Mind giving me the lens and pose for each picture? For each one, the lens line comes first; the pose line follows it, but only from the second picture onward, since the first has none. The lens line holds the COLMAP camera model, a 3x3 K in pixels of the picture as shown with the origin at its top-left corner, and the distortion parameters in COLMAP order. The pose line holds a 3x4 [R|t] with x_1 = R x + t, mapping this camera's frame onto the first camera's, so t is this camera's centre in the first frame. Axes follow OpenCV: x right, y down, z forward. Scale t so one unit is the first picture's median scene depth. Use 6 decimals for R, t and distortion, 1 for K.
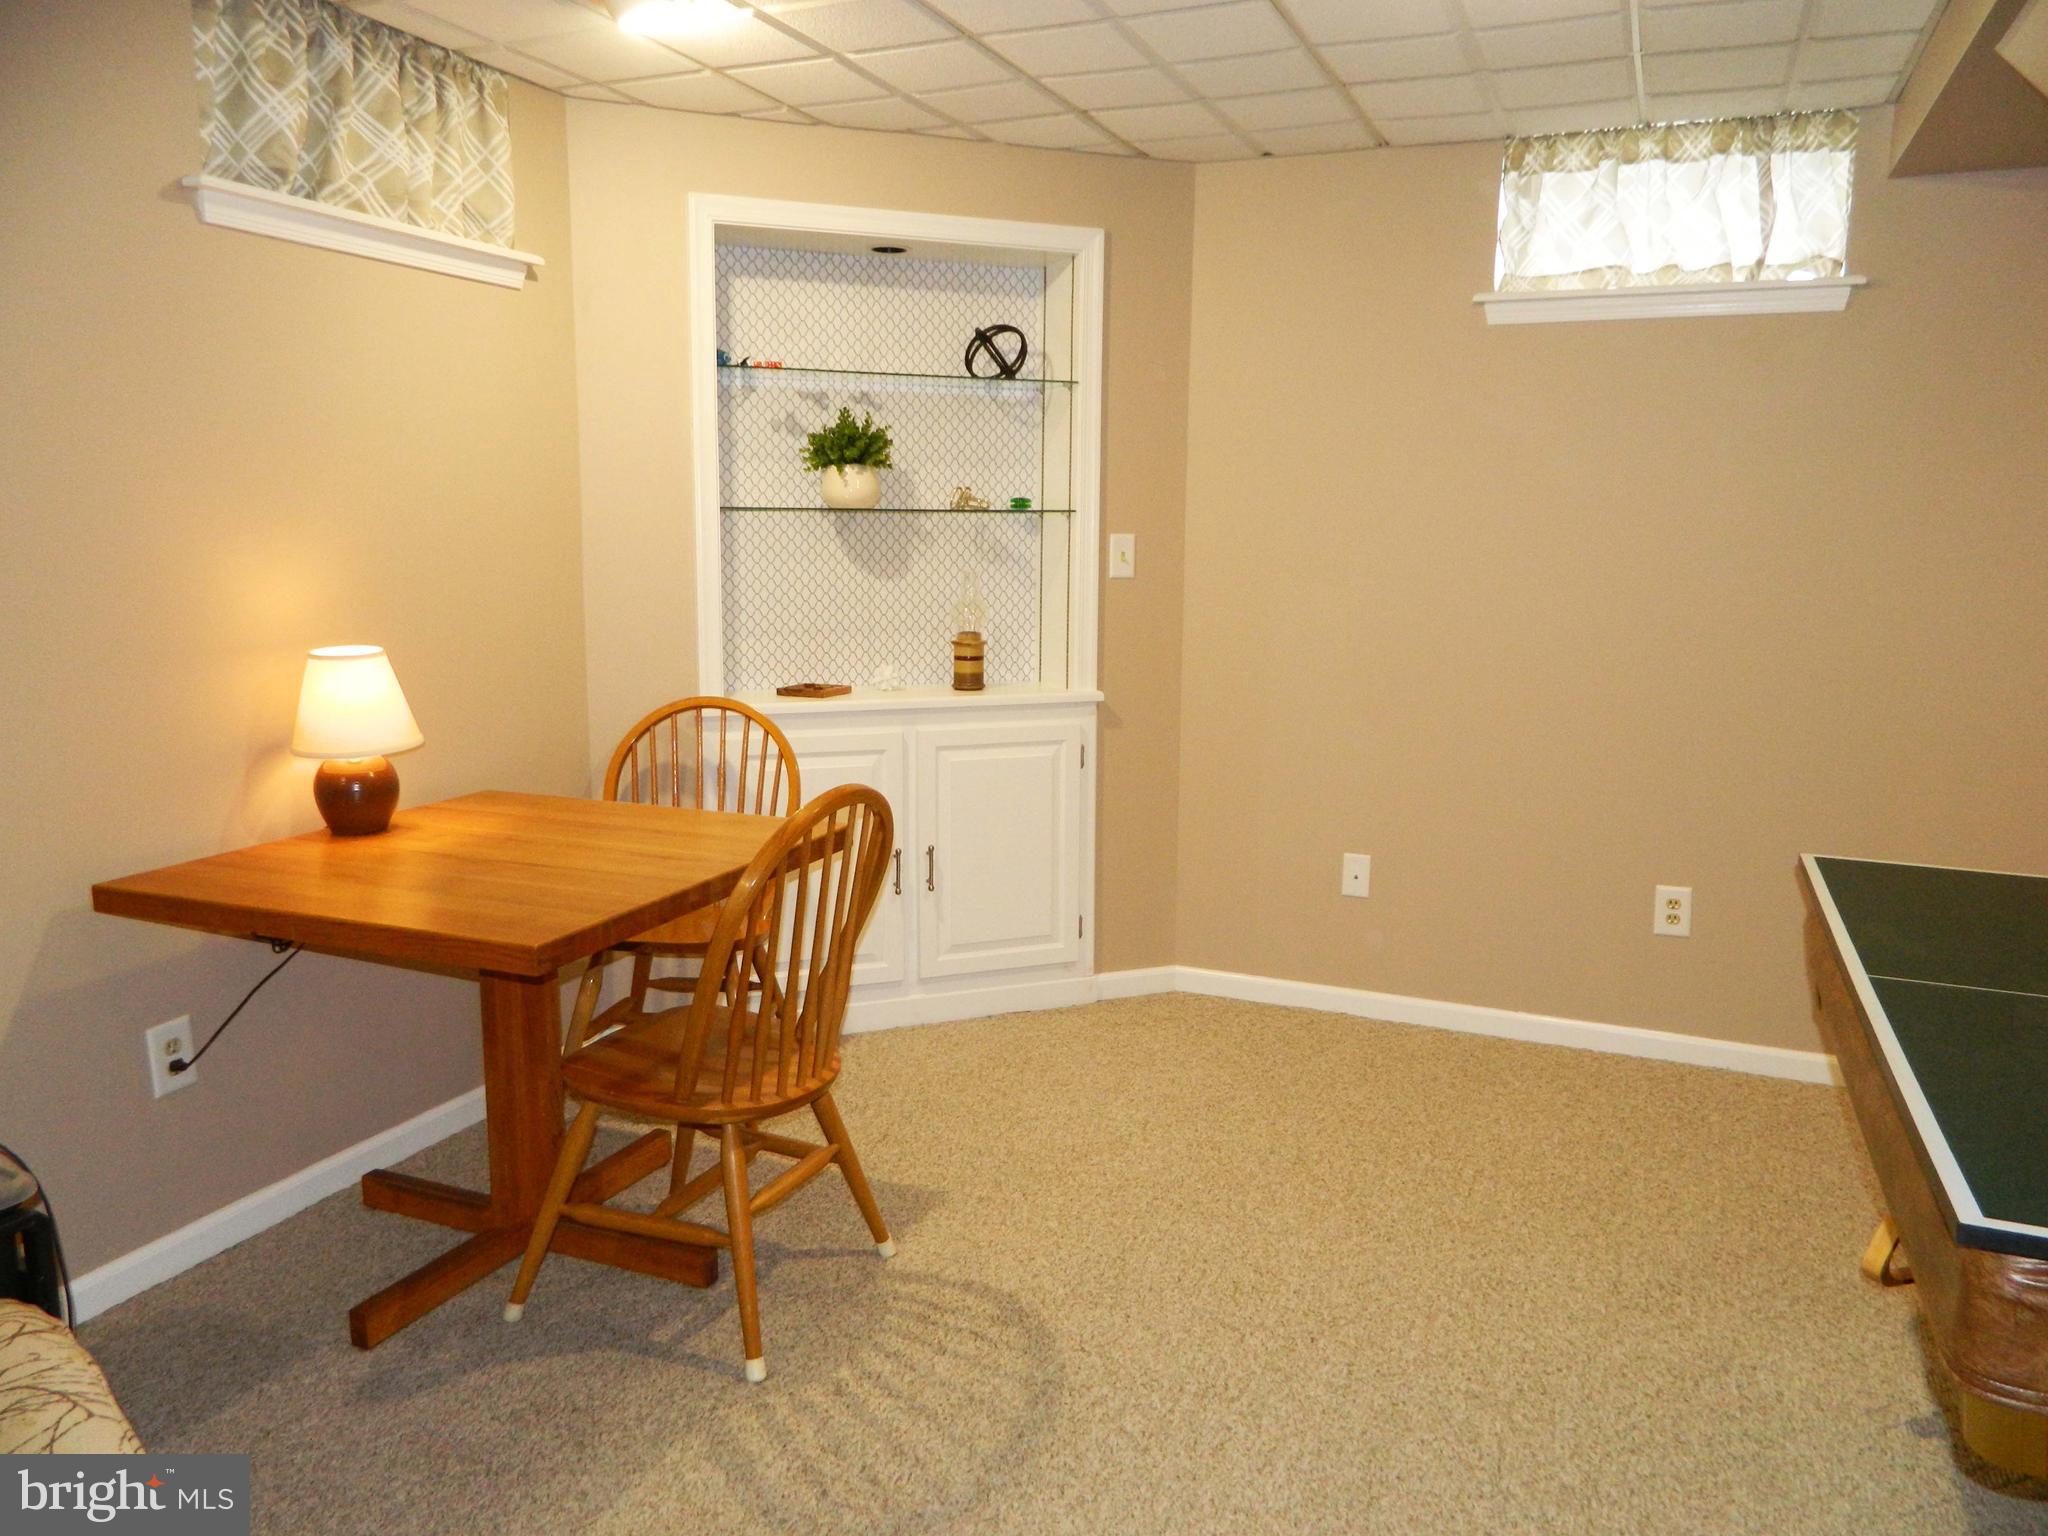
lens RADIAL K [[1511.6, 0, 1023.4], [0, 1511.6, 766.6], [0, 0, 1]] dist [-0.008733, -0.001522]
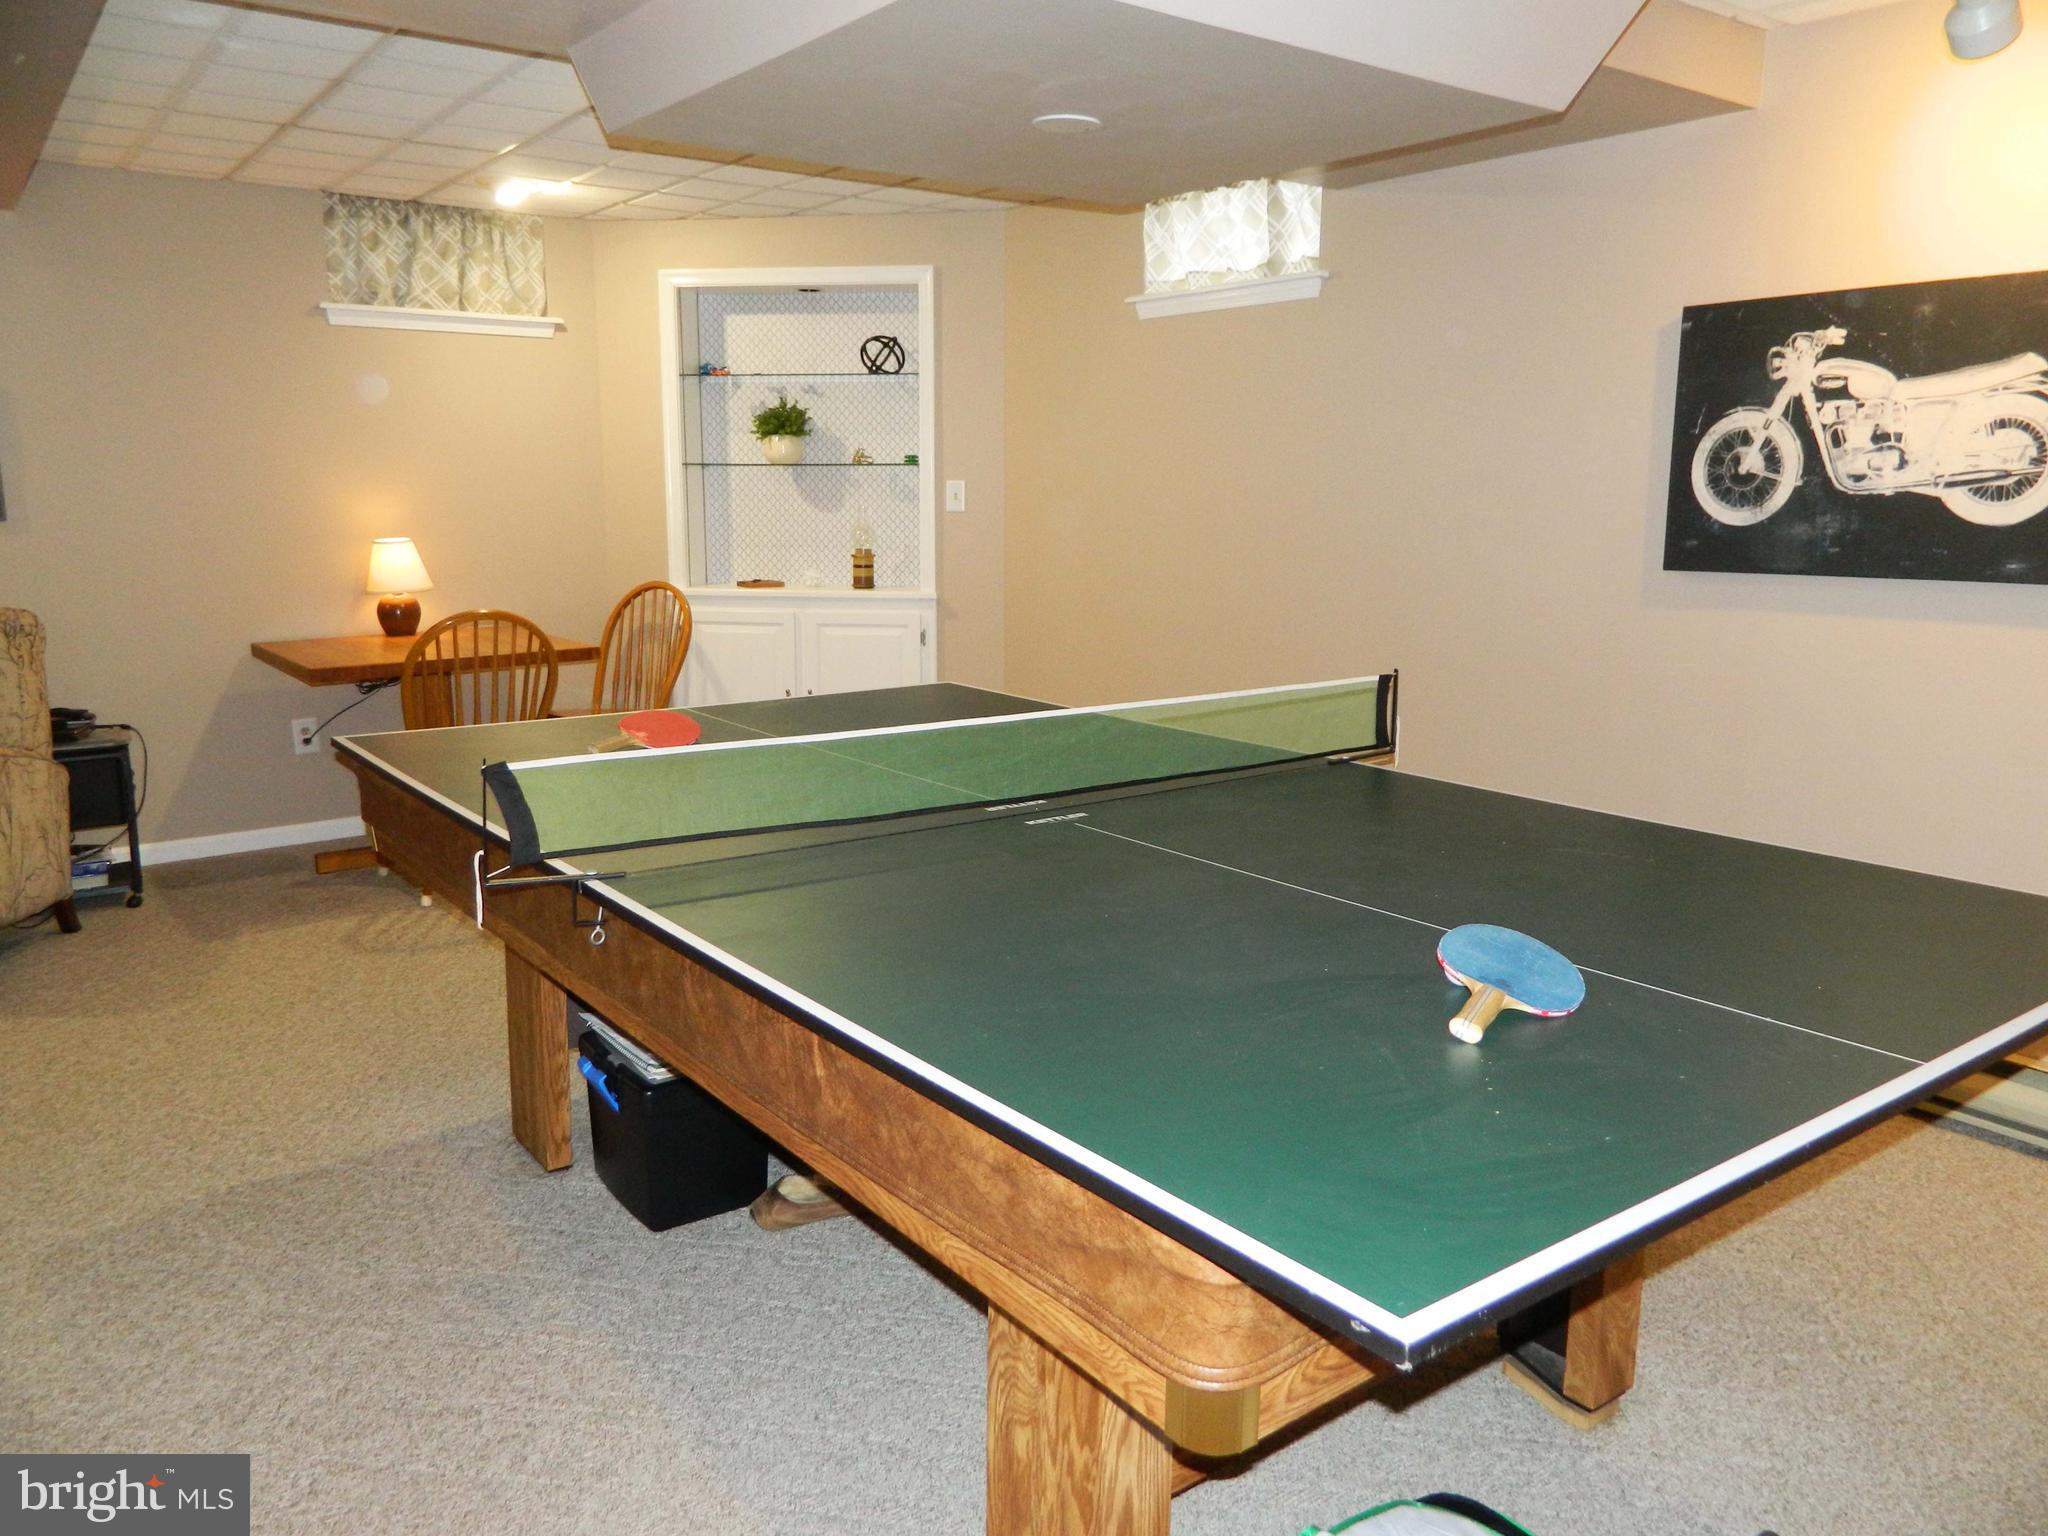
lens RADIAL K [[1511.6, 0, 1025.5], [0, 1511.6, 767.6], [0, 0, 1]] dist [-0.008733, -0.001522]
pose [[0.861788, 0.090928, -0.499053, 0.890157], [-0.077178, 0.995853, 0.048171, 0.041317], [0.501363, -0.002997, 0.865232, -0.192226]]
